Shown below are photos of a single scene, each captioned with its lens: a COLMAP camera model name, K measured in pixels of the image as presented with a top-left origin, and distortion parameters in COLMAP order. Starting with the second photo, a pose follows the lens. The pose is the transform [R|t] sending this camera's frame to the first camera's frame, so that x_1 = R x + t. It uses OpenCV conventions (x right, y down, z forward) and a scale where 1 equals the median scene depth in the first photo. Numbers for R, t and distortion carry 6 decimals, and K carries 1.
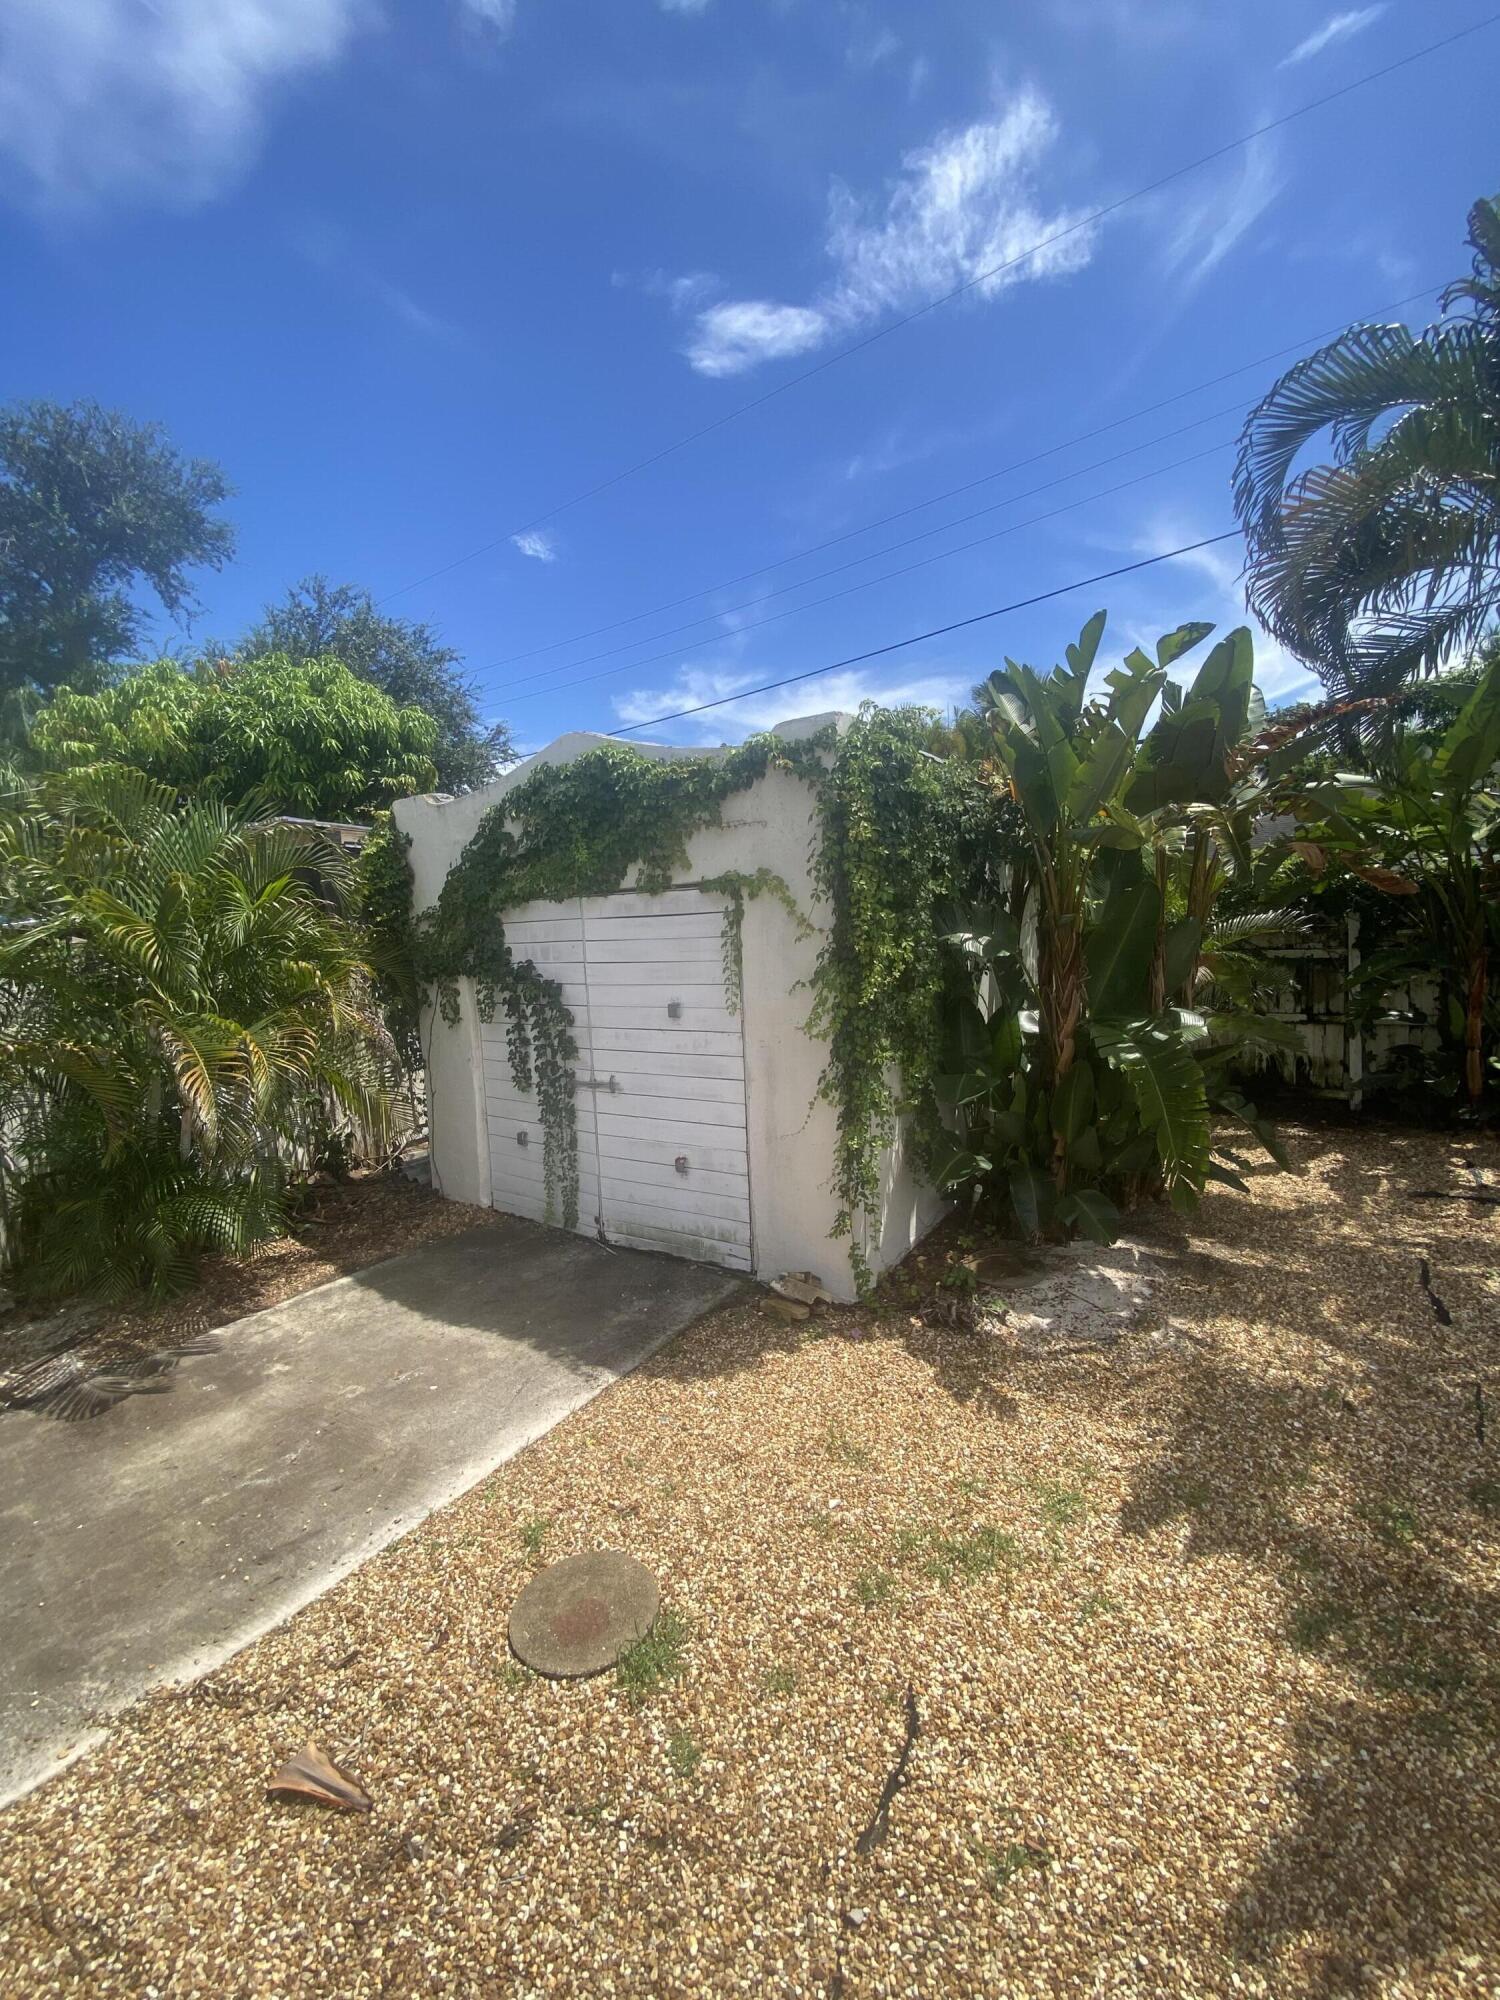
lens RADIAL K [[821.2, 0, 737.2], [0, 821.2, 997.3], [0, 0, 1]] dist [-0.003054, -0.011262]
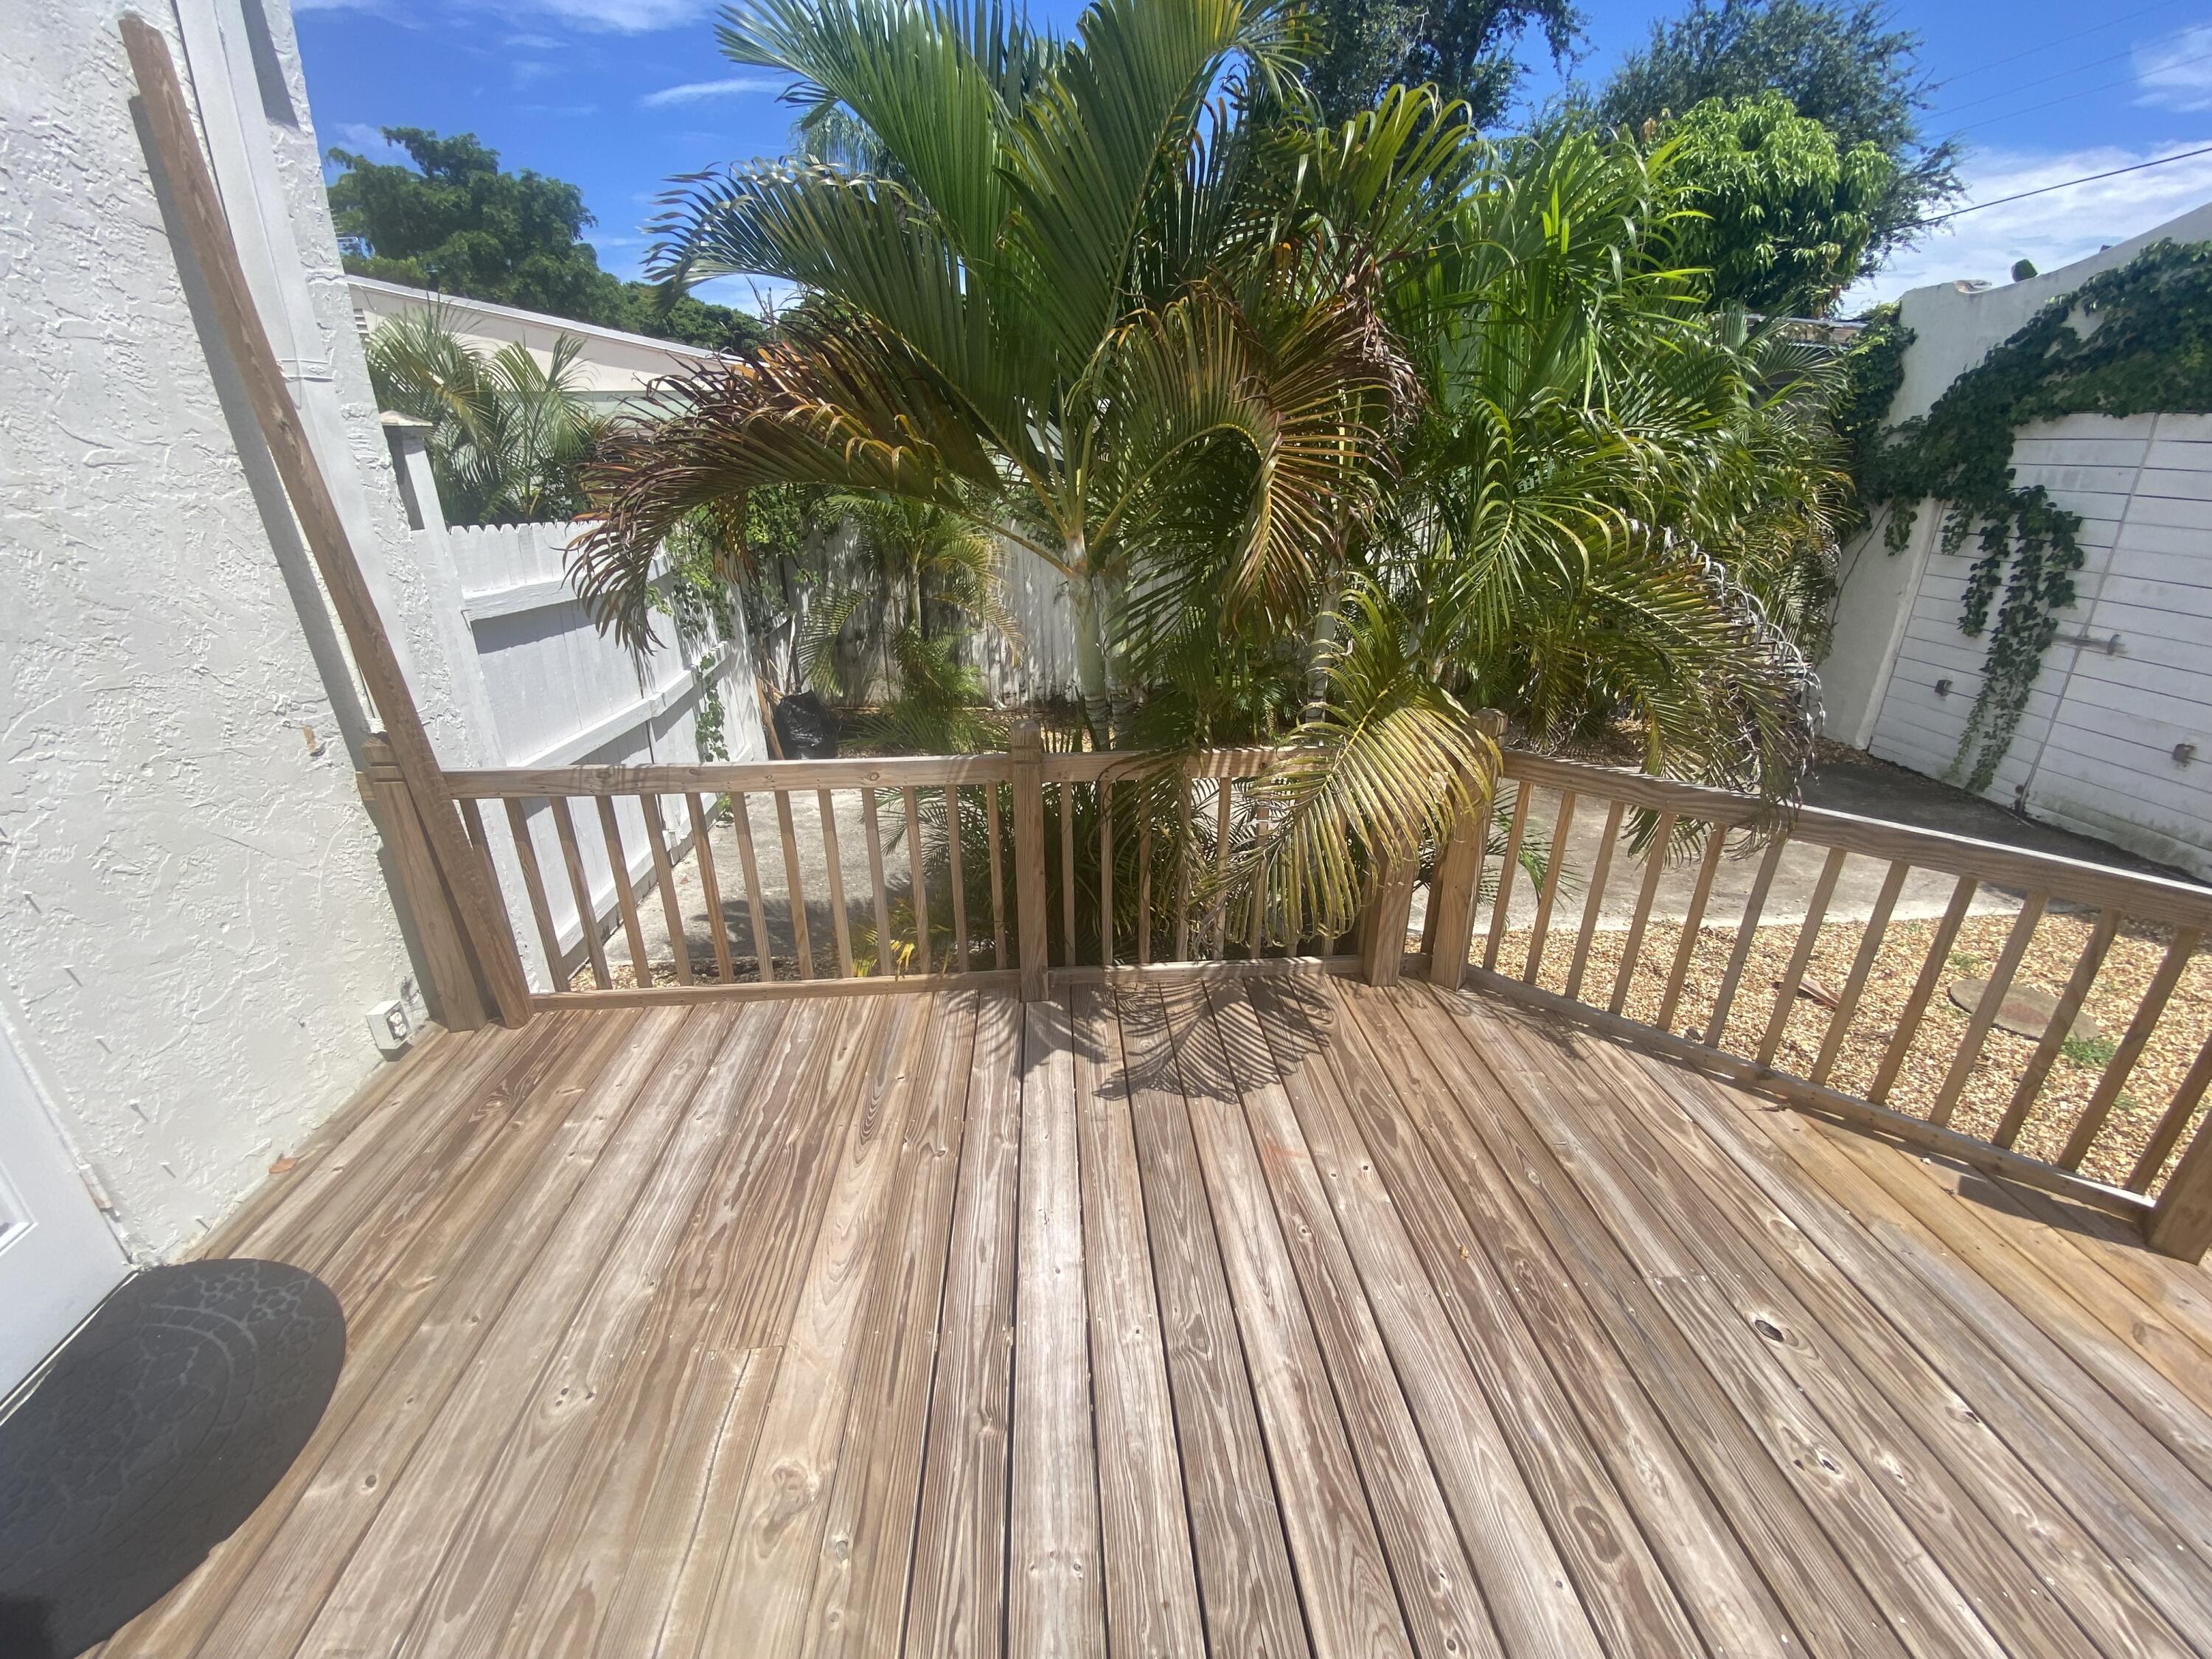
lens RADIAL K [[908.3, 0, 1107.1], [0, 908.3, 816.7], [0, 0, 1]] dist [-0.003054, -0.011262]
pose [[0.616824, 0.331554, -0.713862, -0.072129], [-0.102756, 0.933110, 0.344596, 0.057255], [0.780365, -0.139201, 0.609634, -0.388682]]
